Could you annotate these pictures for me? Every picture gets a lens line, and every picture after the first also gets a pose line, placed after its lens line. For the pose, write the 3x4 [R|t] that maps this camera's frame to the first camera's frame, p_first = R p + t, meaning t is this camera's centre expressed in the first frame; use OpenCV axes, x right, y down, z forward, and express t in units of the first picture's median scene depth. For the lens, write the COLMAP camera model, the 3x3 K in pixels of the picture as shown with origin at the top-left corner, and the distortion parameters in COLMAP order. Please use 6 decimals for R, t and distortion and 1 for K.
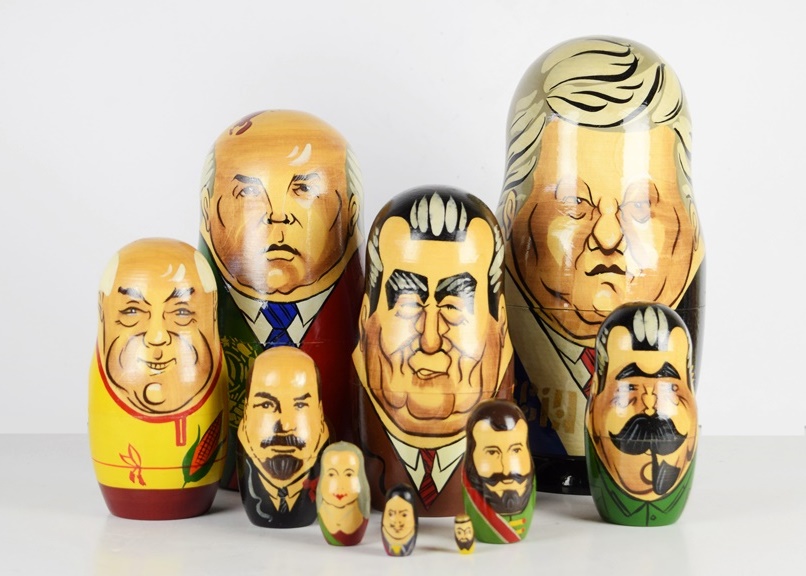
lens RADIAL K [[1573.1, 0, 402.1], [0, 1573.1, 287.5], [0, 0, 1]] dist [0.071361, 0.000000]
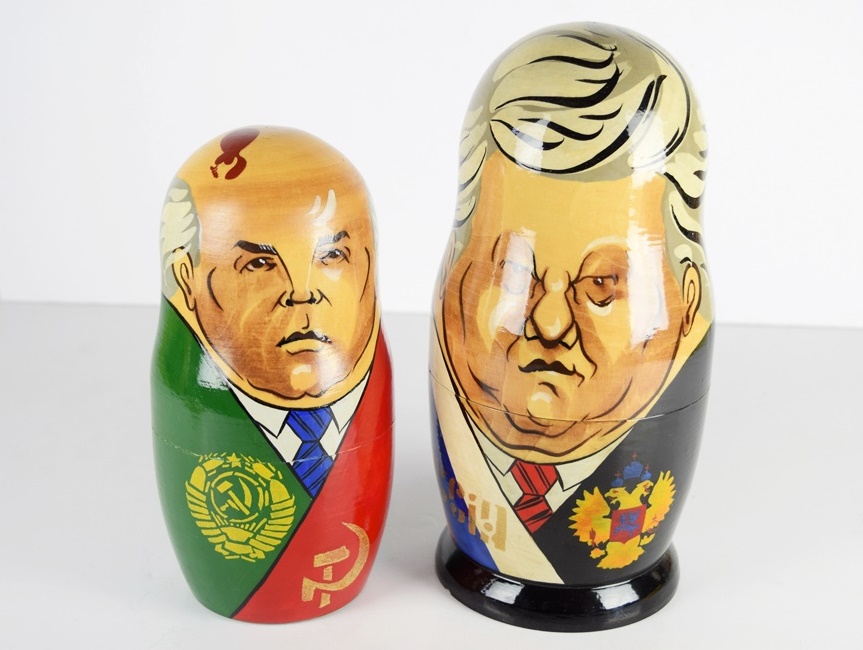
lens RADIAL K [[1193.2, 0, 434.4], [0, 1193.2, 327.3], [0, 0, 1]] dist [0.028539, 0.000000]
pose [[0.977910, 0.087493, -0.189833, 0.177018], [-0.045585, 0.975590, 0.214816, -0.142475], [0.203994, -0.201418, 0.958028, 0.441110]]
